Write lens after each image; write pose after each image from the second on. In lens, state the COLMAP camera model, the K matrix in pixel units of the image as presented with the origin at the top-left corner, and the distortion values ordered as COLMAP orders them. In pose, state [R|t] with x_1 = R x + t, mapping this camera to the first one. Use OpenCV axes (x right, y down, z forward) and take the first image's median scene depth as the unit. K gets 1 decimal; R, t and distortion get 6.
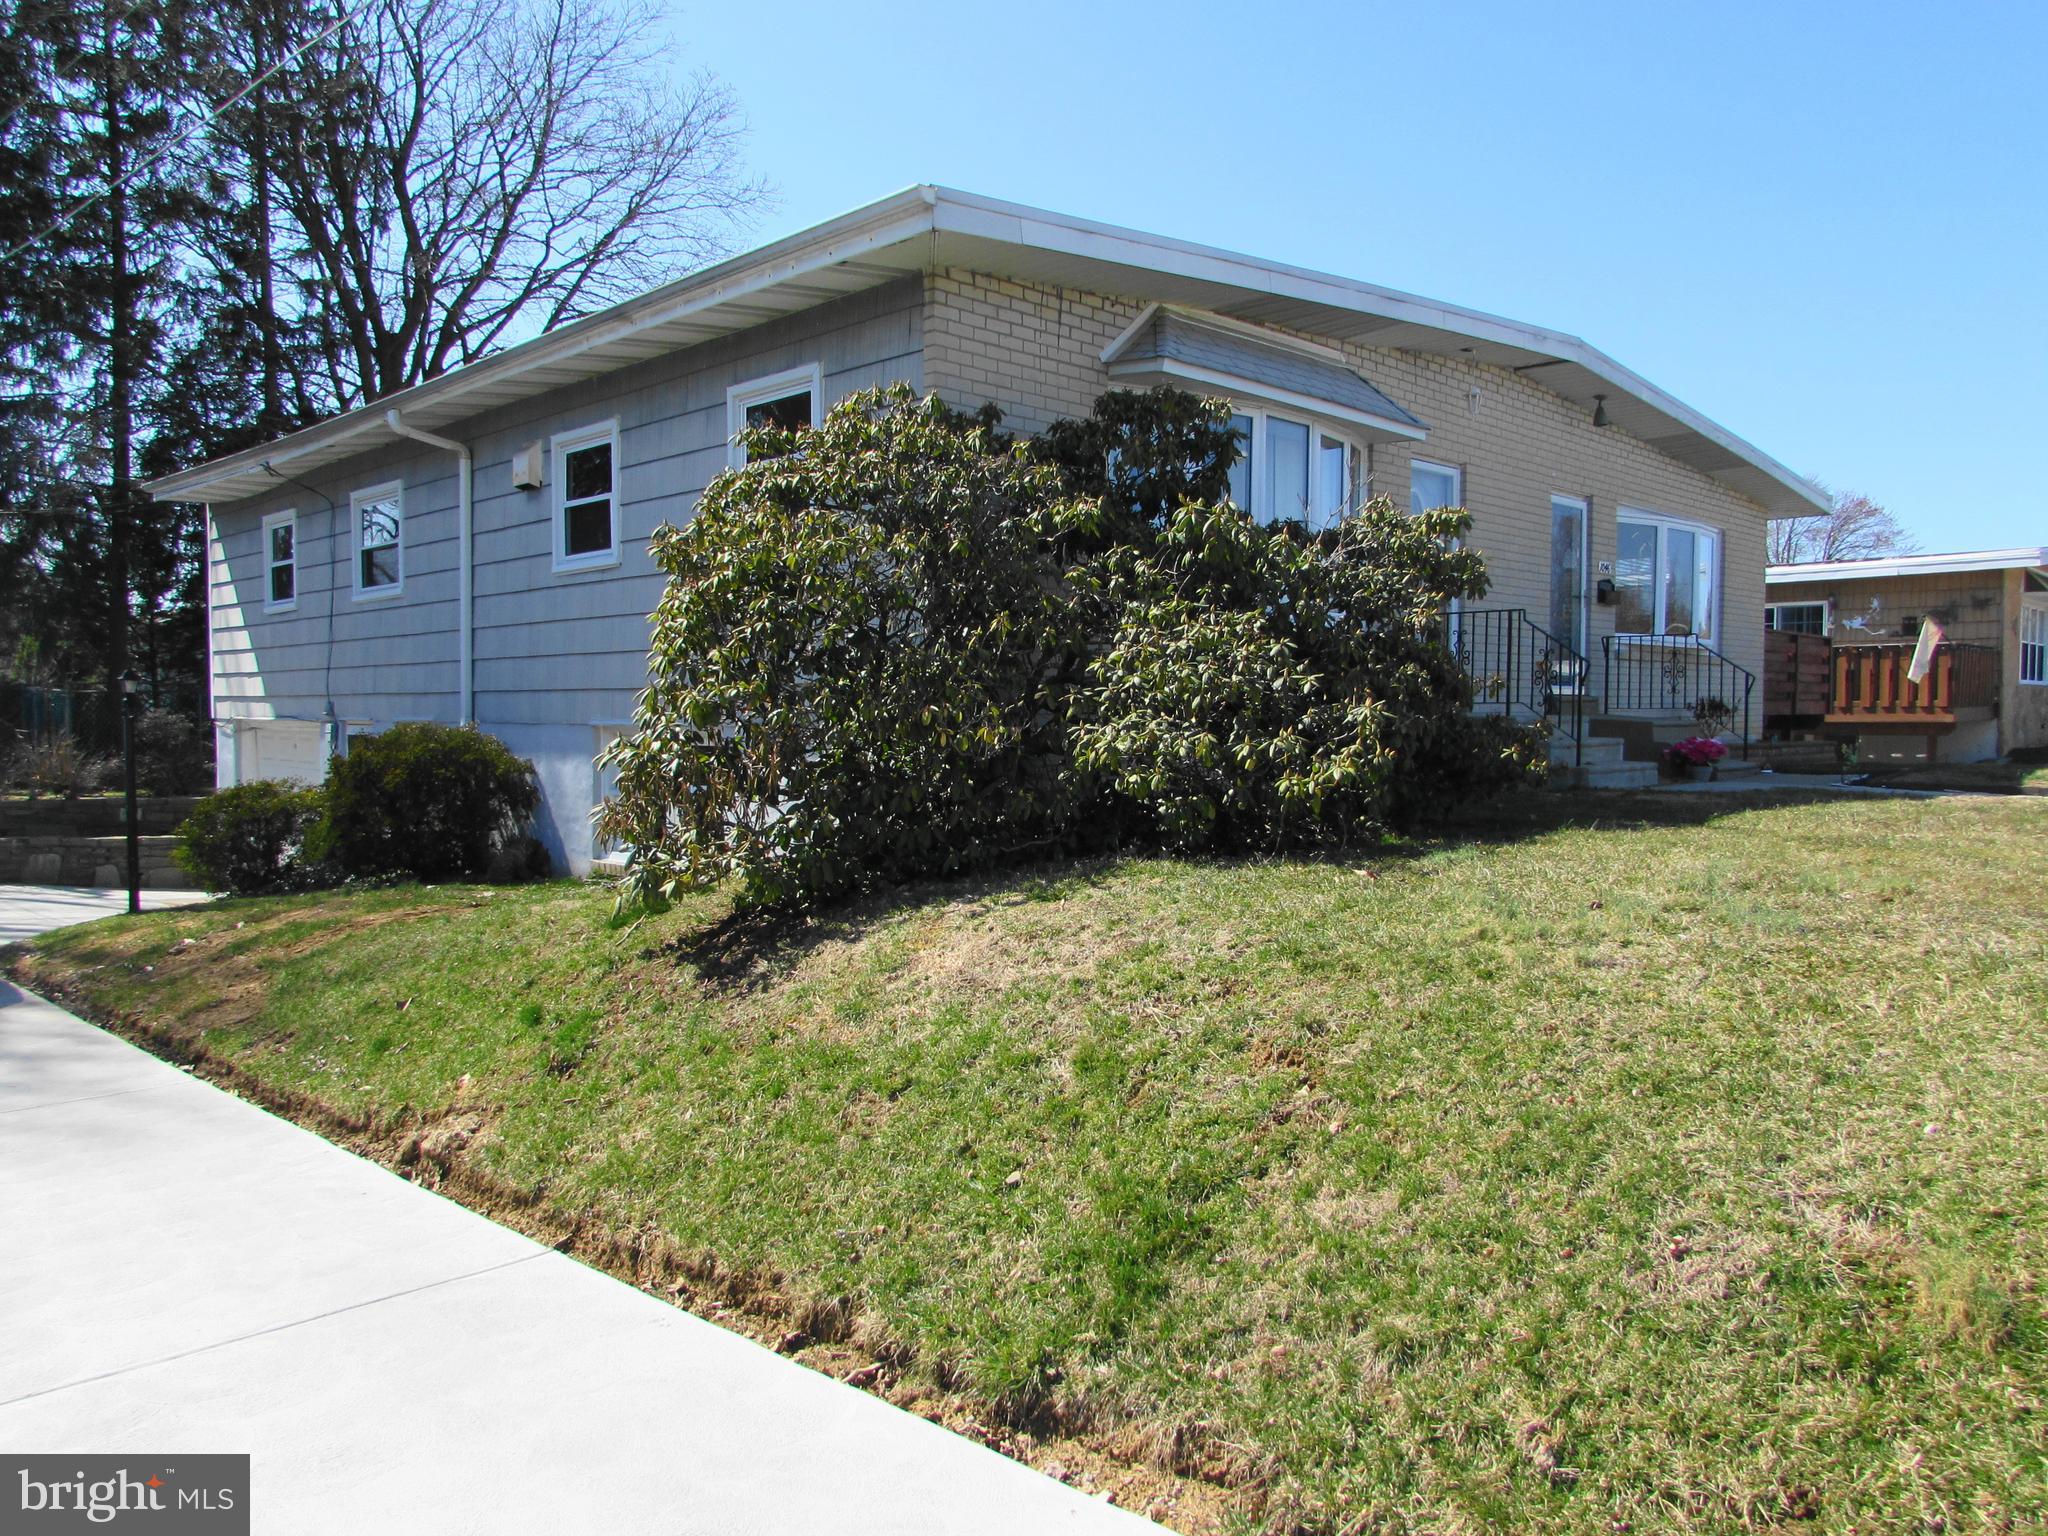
lens RADIAL K [[1454.6, 0, 1028.0], [0, 1454.6, 773.2], [0, 0, 1]] dist [-0.023900, 0.008388]
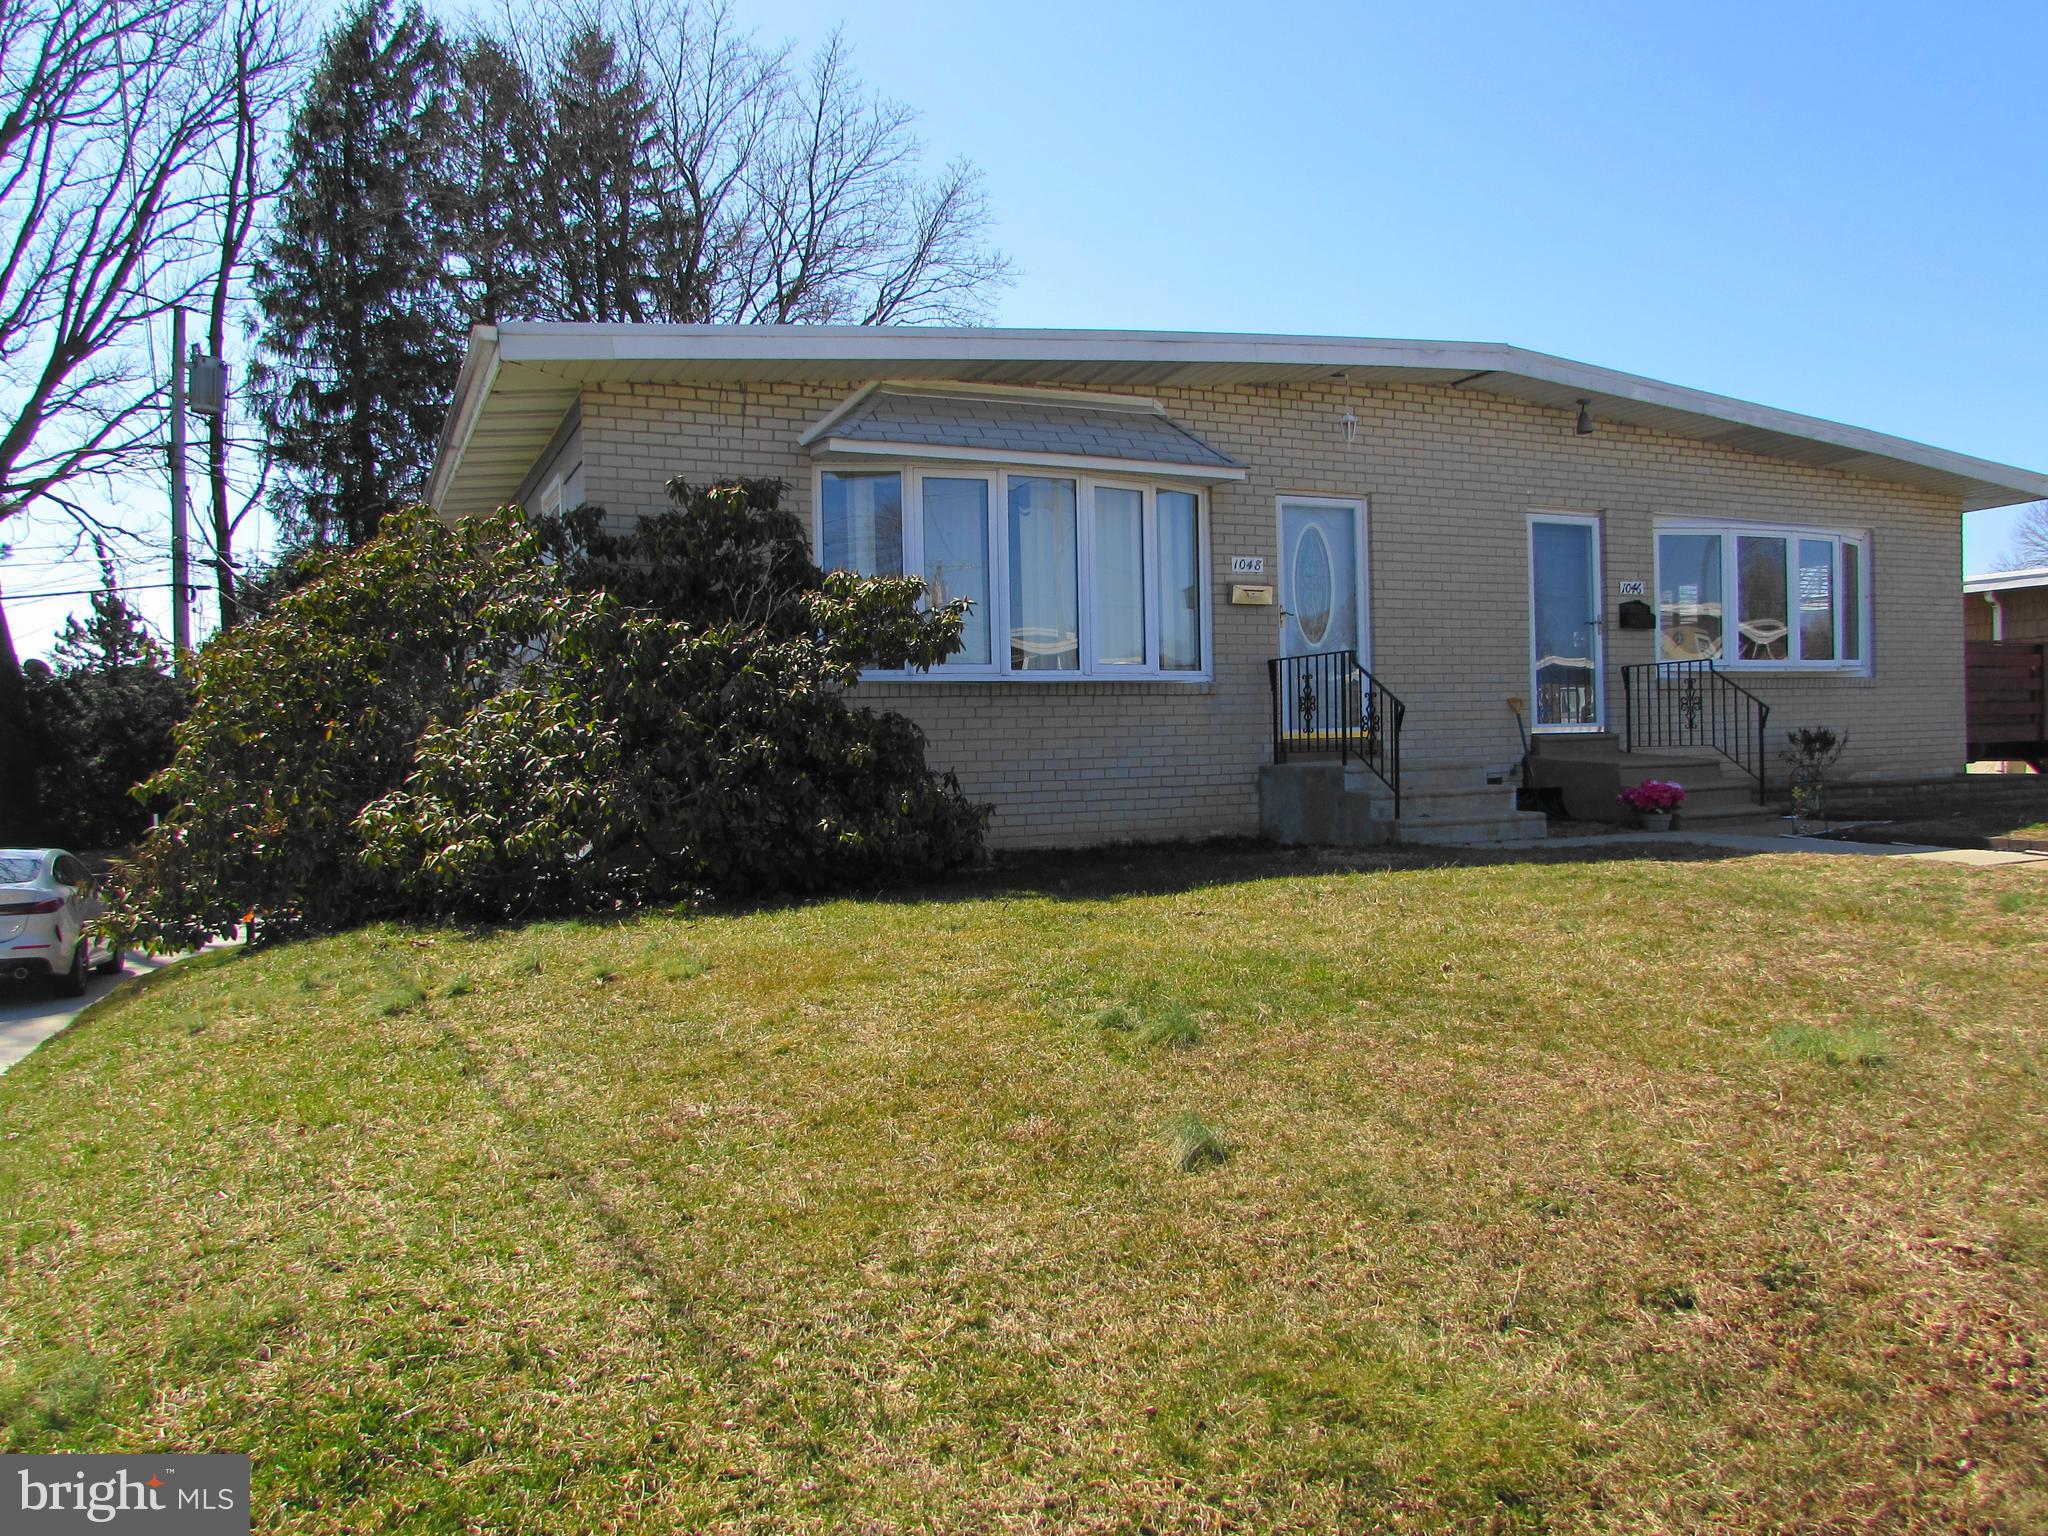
lens RADIAL K [[1454.6, 0, 1027.7], [0, 1454.6, 766.2], [0, 0, 1]] dist [-0.023900, 0.008388]
pose [[0.940210, -0.022878, -0.339826, 0.403271], [0.012307, 0.999372, -0.033230, -0.008957], [0.340373, 0.027061, 0.939901, 0.048971]]
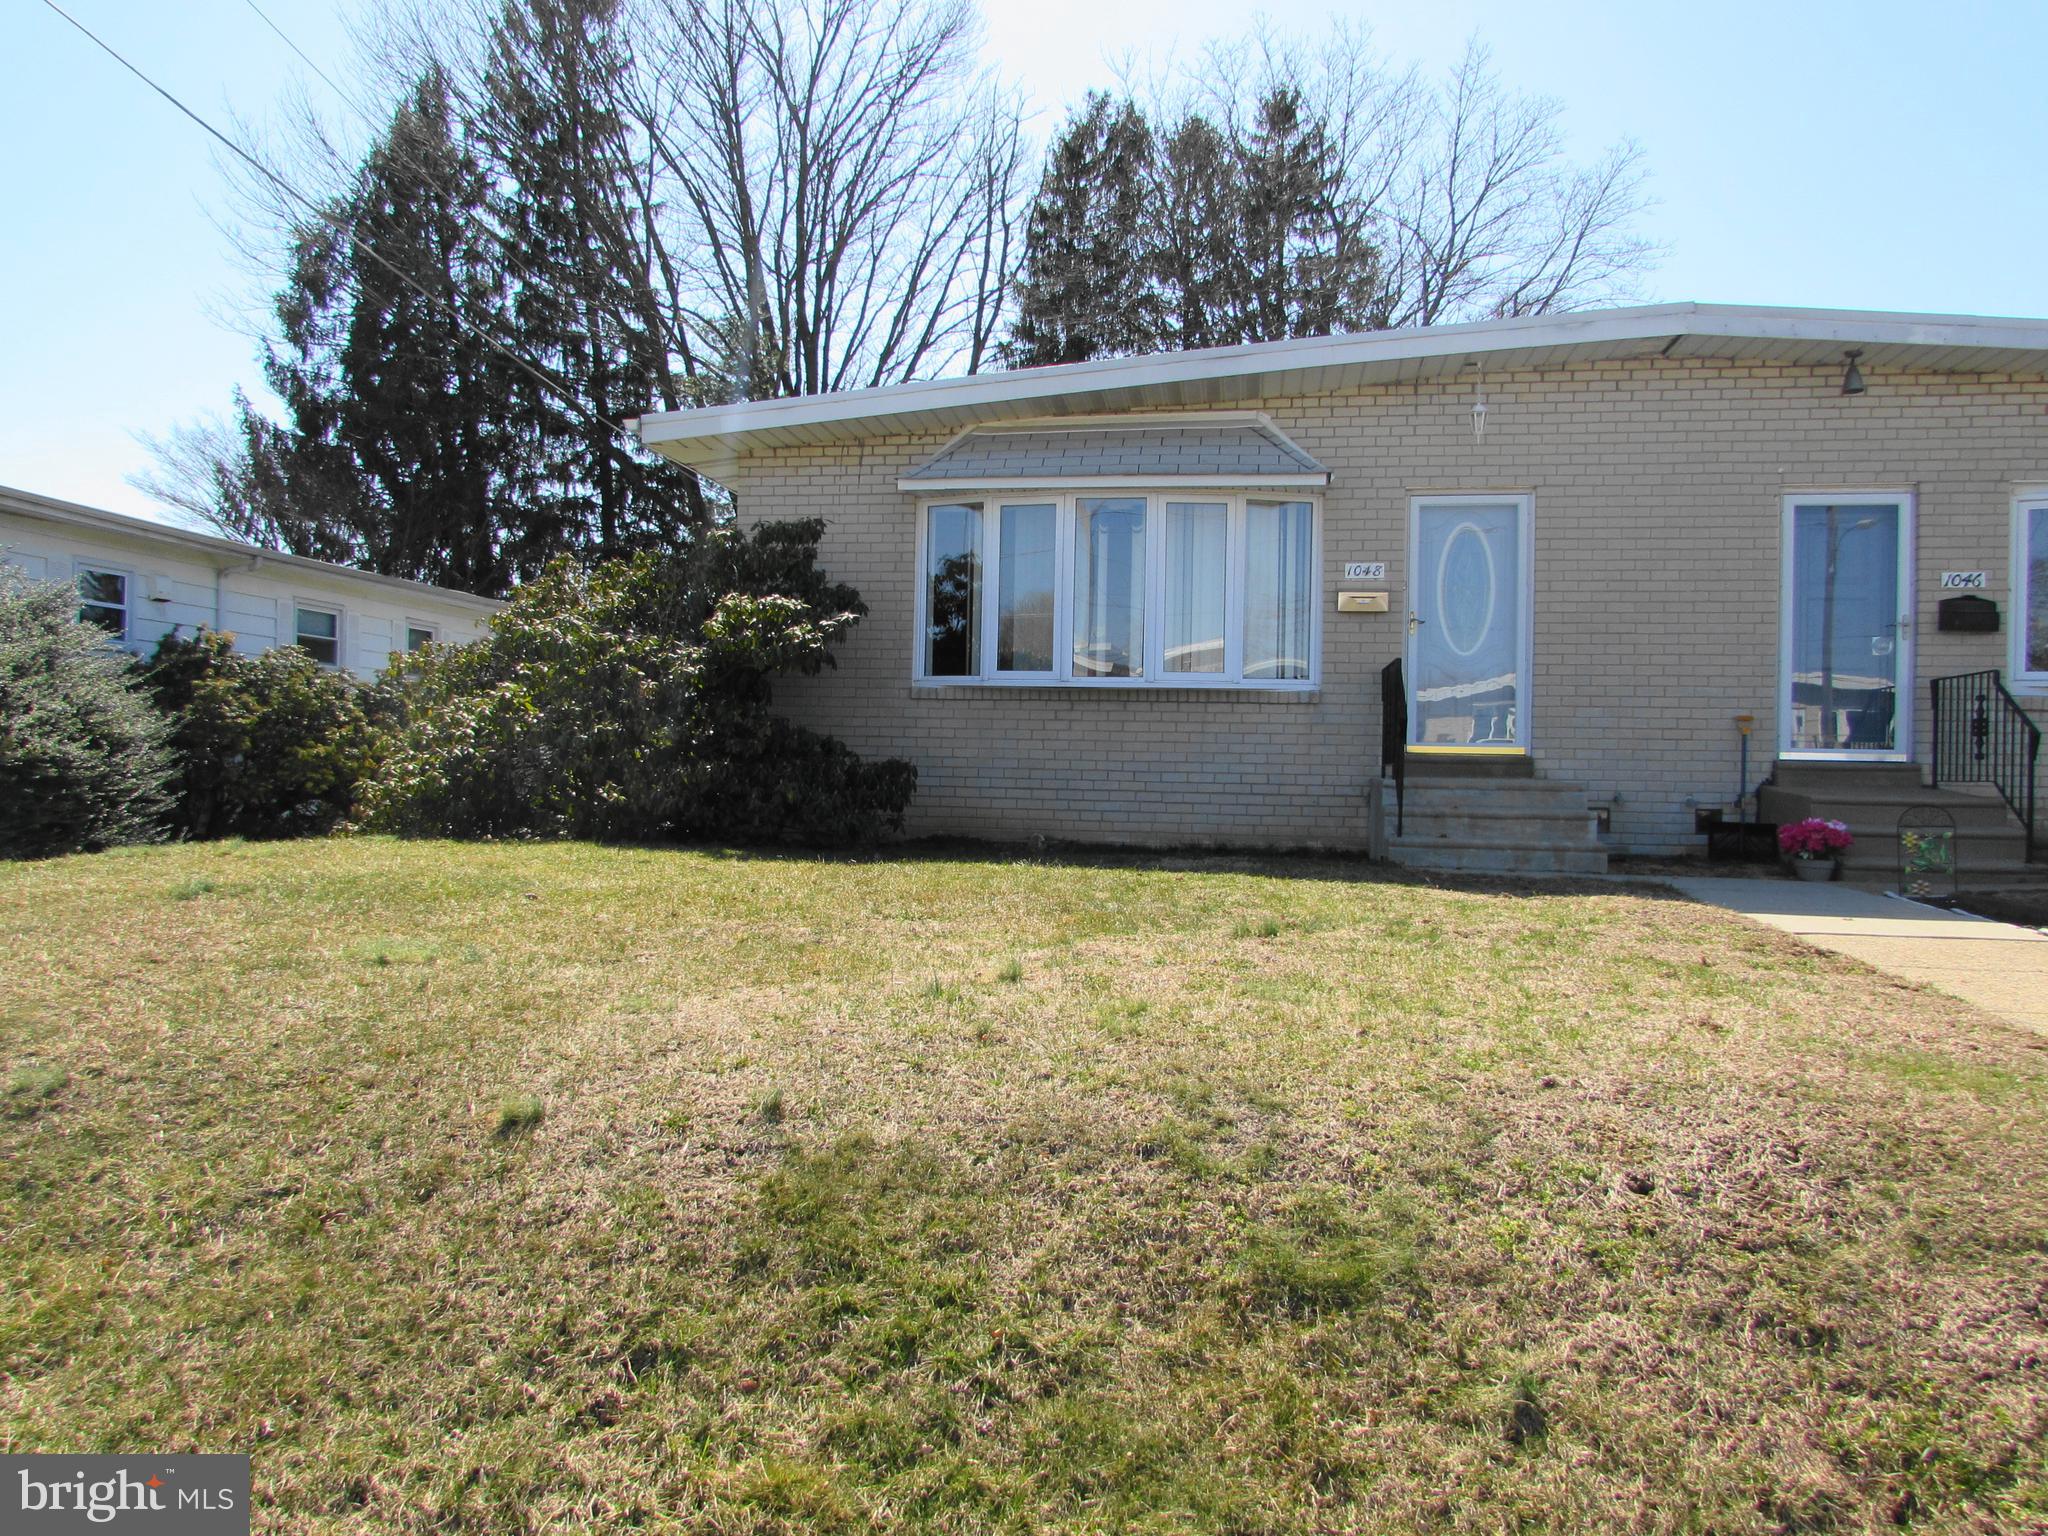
lens RADIAL K [[1454.6, 0, 1030.4], [0, 1454.6, 763.9], [0, 0, 1]] dist [-0.023900, 0.008388]
pose [[0.568478, 0.004614, -0.822685, 0.824063], [-0.056581, 0.997836, -0.033501, -0.005640], [0.820750, 0.065593, 0.567509, 0.281378]]
